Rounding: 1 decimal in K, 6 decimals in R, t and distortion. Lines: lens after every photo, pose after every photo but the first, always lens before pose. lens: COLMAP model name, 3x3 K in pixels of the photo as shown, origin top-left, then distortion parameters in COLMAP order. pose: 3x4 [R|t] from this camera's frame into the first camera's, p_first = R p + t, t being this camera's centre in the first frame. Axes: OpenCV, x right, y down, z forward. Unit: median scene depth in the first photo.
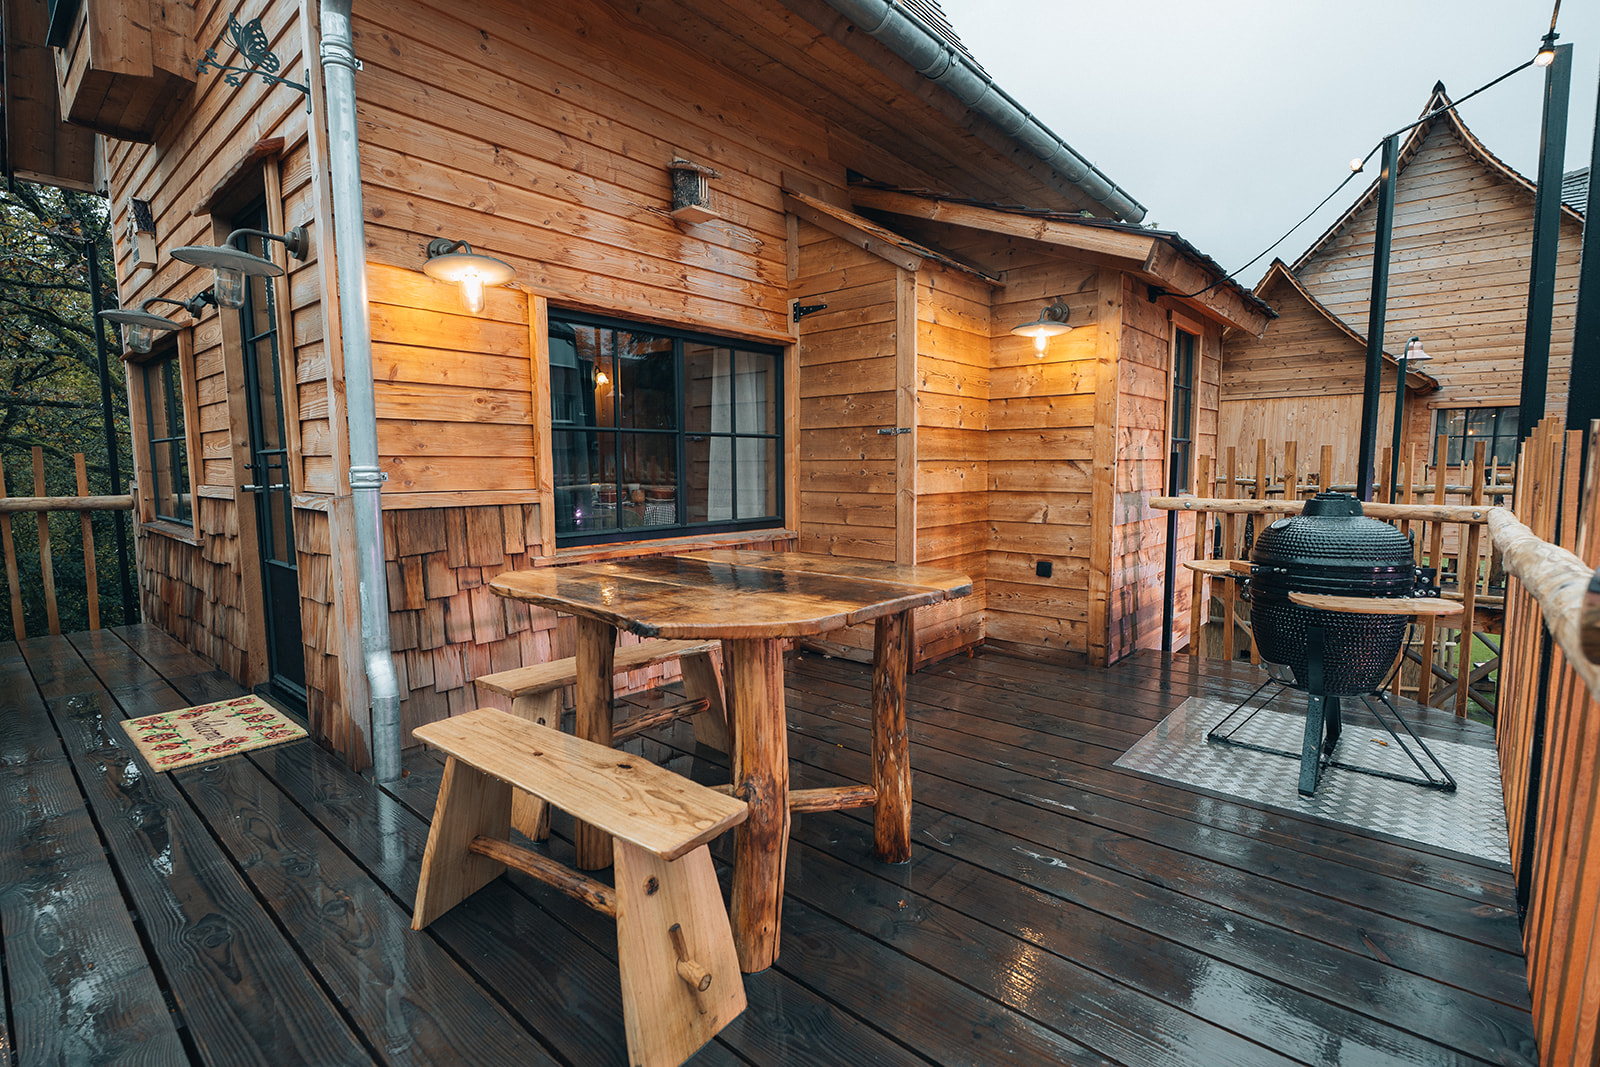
lens RADIAL K [[750.5, 0, 800.0], [0, 750.5, 533.5], [0, 0, 1]] dist [-0.000379, -0.000189]
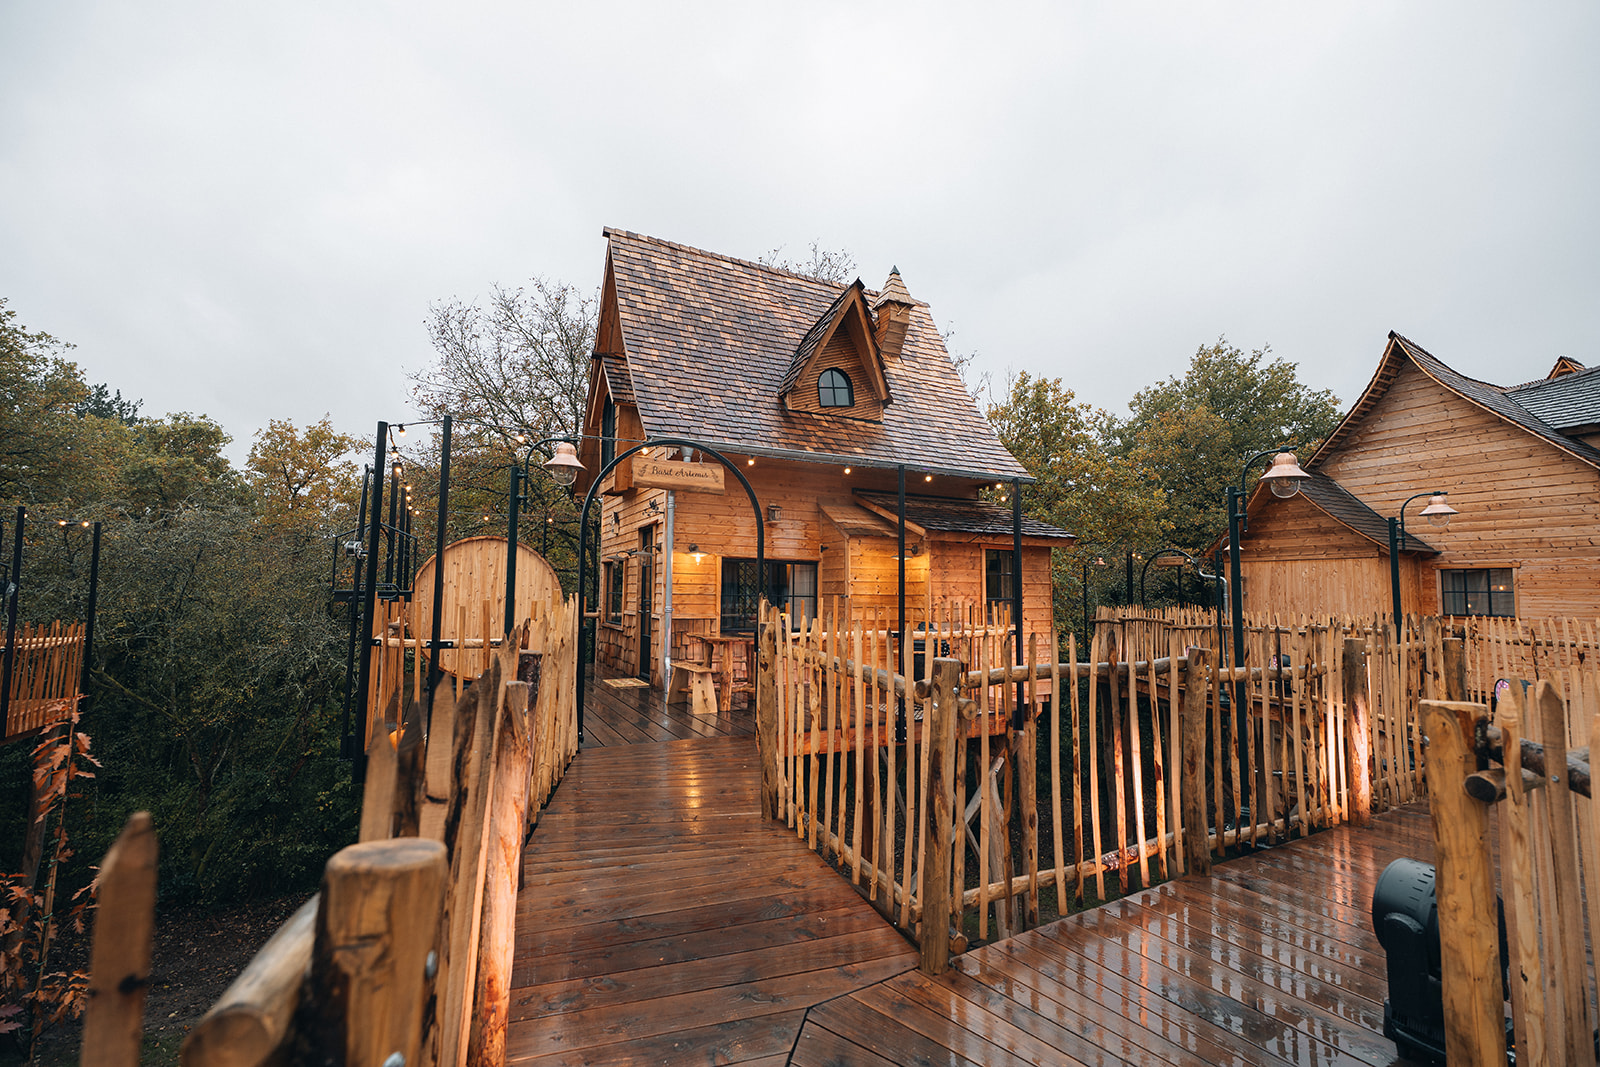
lens RADIAL K [[701.8, 0, 800.0], [0, 701.8, 533.5], [0, 0, 1]] dist [0.001230, -0.000914]
pose [[0.928150, -0.016452, -0.371843, 0.897085], [-0.050286, 0.984321, -0.169068, 0.072932], [0.368794, 0.175619, 0.912770, -1.355684]]
